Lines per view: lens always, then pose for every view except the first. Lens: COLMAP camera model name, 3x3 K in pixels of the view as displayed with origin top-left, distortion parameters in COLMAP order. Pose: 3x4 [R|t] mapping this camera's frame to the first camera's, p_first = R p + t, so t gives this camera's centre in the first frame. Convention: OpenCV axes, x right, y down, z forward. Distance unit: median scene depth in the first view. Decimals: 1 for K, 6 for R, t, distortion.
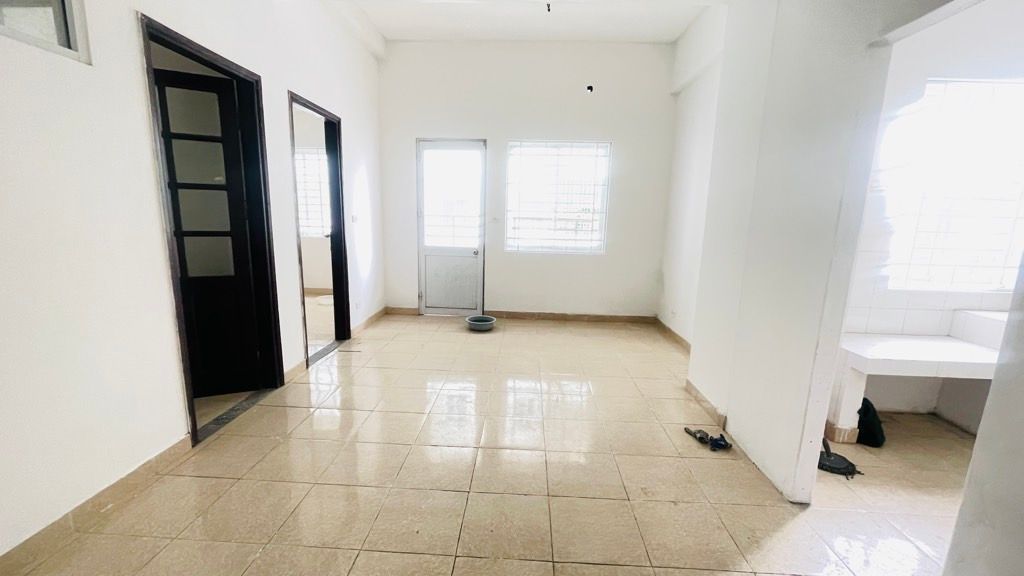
lens RADIAL K [[412.0, 0, 507.4], [0, 412.0, 290.2], [0, 0, 1]] dist [-0.000870, -0.000795]
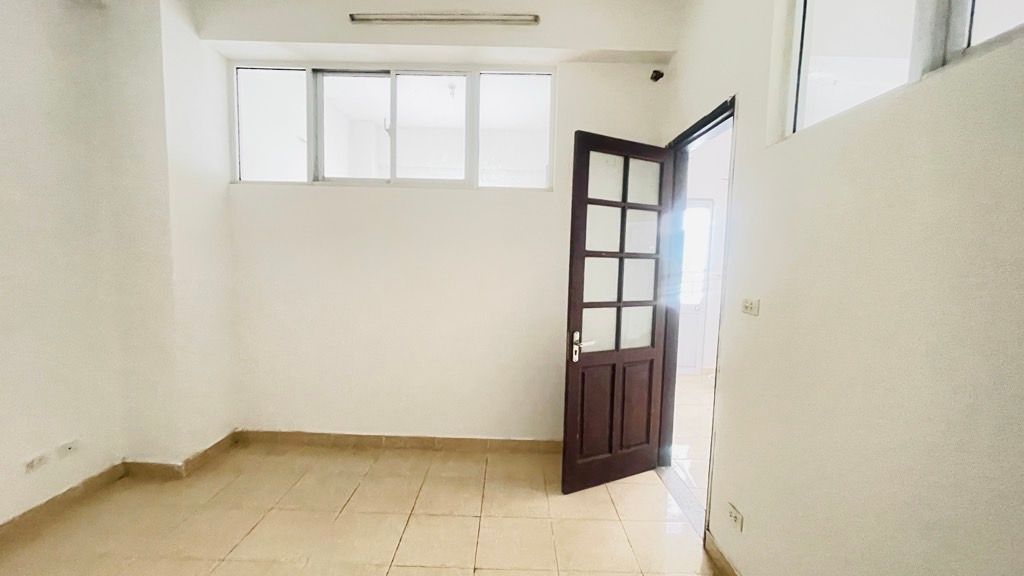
lens RADIAL K [[412.0, 0, 507.4], [0, 412.0, 290.2], [0, 0, 1]] dist [-0.000870, -0.000795]
pose [[0.999306, -0.001597, 0.037203, -0.609749], [0.005343, 0.994892, -0.100800, -0.042095], [-0.036852, 0.100928, 0.994211, 0.031895]]
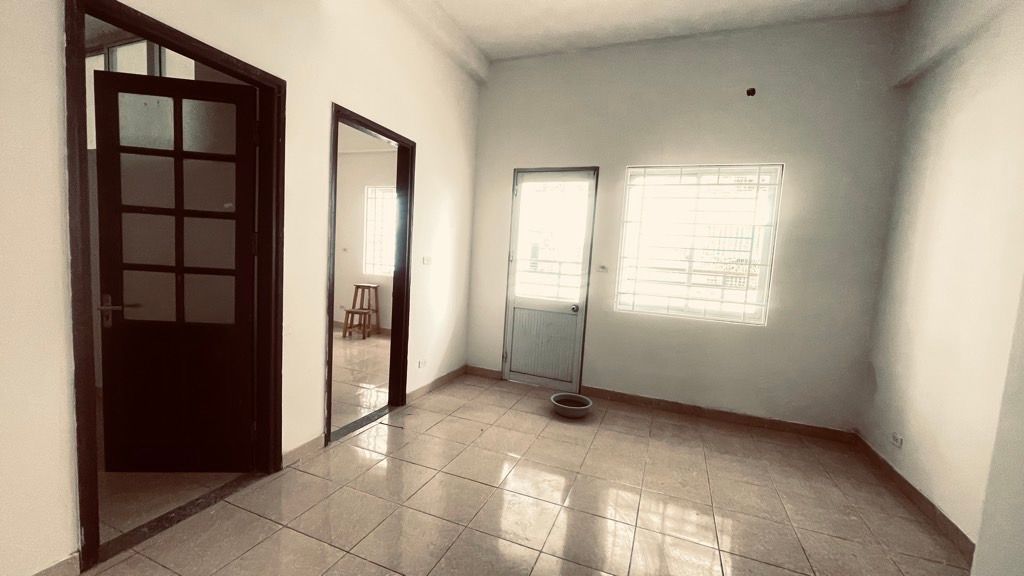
lens RADIAL K [[412.0, 0, 507.4], [0, 412.0, 290.2], [0, 0, 1]] dist [-0.000870, -0.000795]
pose [[0.944282, 0.059992, -0.323623, 0.054874], [-0.094780, 0.991162, -0.092815, -0.045940], [0.315195, 0.118317, 0.941623, 0.242582]]
